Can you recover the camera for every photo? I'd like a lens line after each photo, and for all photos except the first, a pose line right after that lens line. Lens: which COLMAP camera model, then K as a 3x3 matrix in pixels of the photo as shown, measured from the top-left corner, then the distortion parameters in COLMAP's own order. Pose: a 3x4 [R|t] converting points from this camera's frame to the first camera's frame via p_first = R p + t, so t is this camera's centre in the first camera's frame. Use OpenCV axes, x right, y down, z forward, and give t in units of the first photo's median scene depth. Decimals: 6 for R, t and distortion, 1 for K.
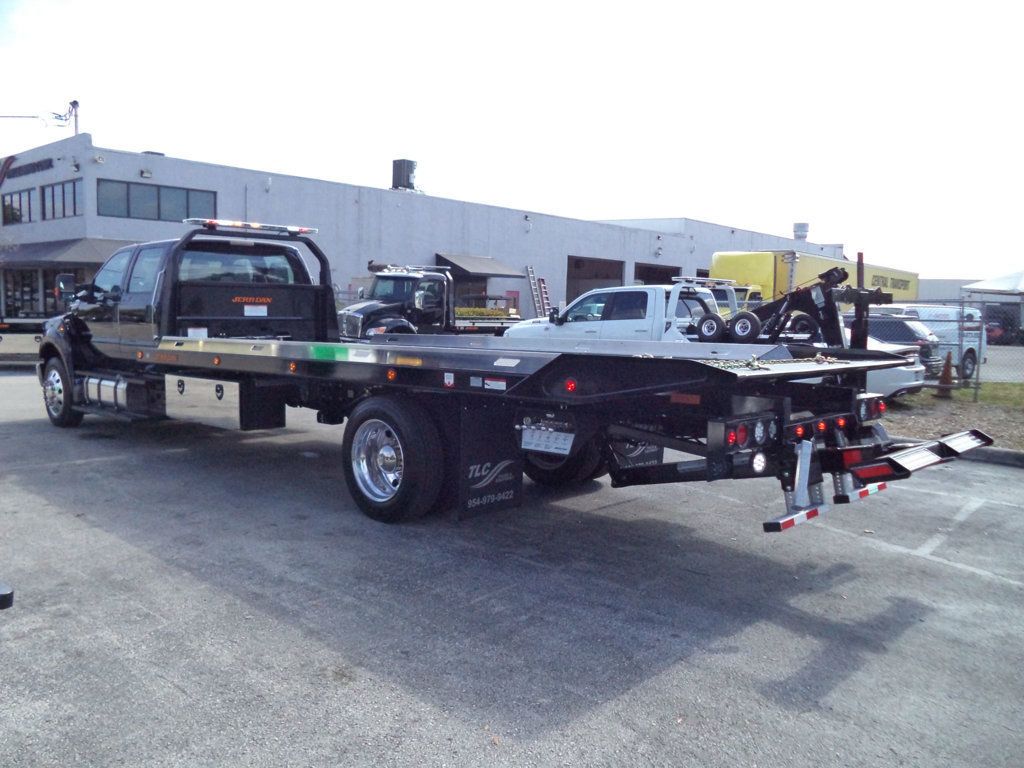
lens RADIAL K [[858.9, 0, 512.0], [0, 858.9, 384.0], [0, 0, 1]] dist [-0.033141, 0.003892]
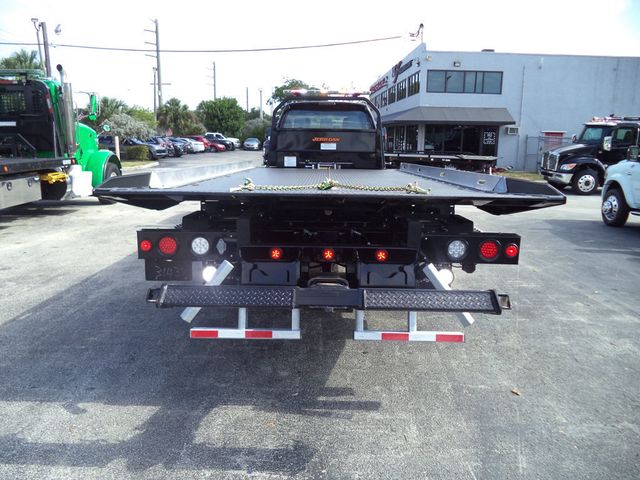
lens RADIAL K [[536.8, 0, 320.0], [0, 536.8, 240.0], [0, 0, 1]] dist [-0.033141, 0.003892]
pose [[0.674940, 0.127556, -0.726764, 0.436679], [-0.071611, 0.991619, 0.107537, -0.019712], [0.734390, -0.020537, 0.678417, 0.313298]]
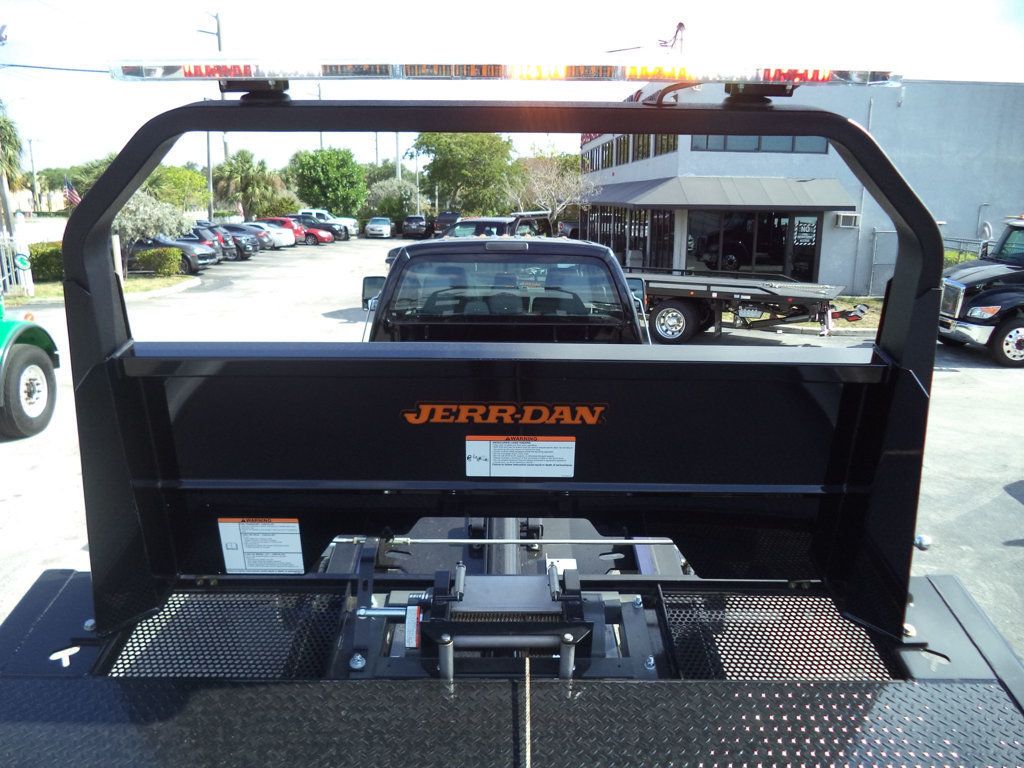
lens RADIAL K [[838.1, 0, 512.0], [0, 838.1, 384.0], [0, 0, 1]] dist [-0.036104, 0.005834]
pose [[0.688072, 0.144108, -0.711189, 0.126856], [-0.067136, 0.988521, 0.135350, -0.149711], [0.722530, -0.045385, 0.689848, 0.593609]]
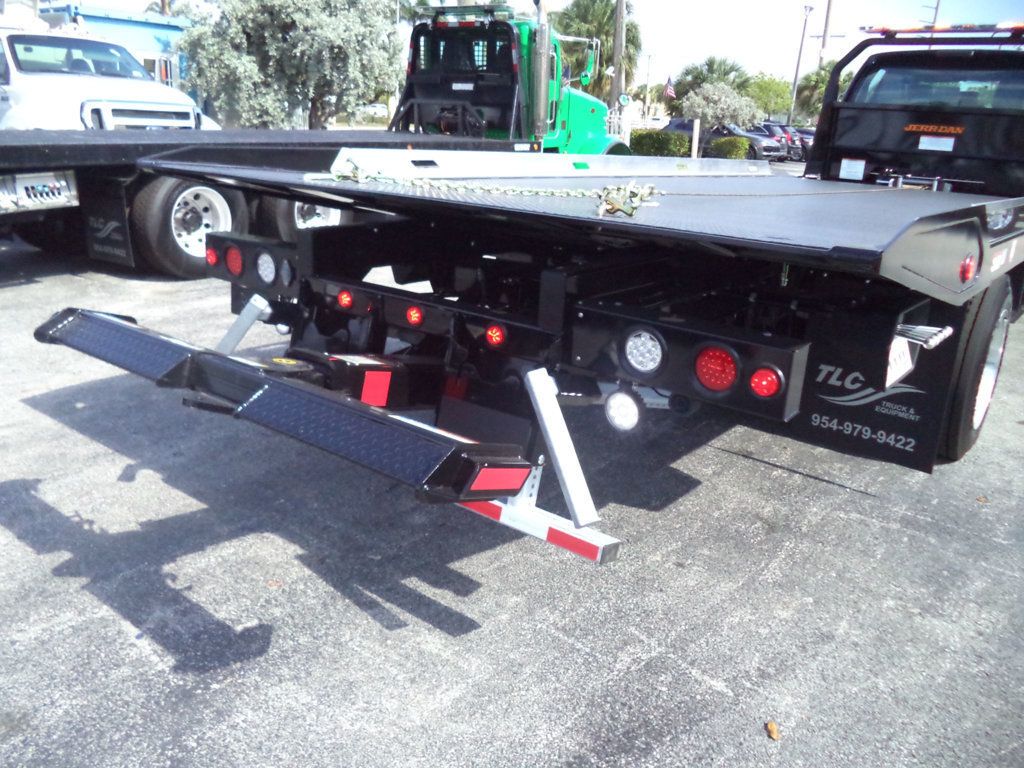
lens RADIAL K [[846.9, 0, 513.9], [0, 846.9, 399.7], [0, 0, 1]] dist [-0.110401, 0.171370]
pose [[0.098762, 0.310373, -0.945471, 0.463577], [-0.143115, 0.944669, 0.295160, -0.033426], [0.984766, 0.106161, 0.137717, 0.539783]]
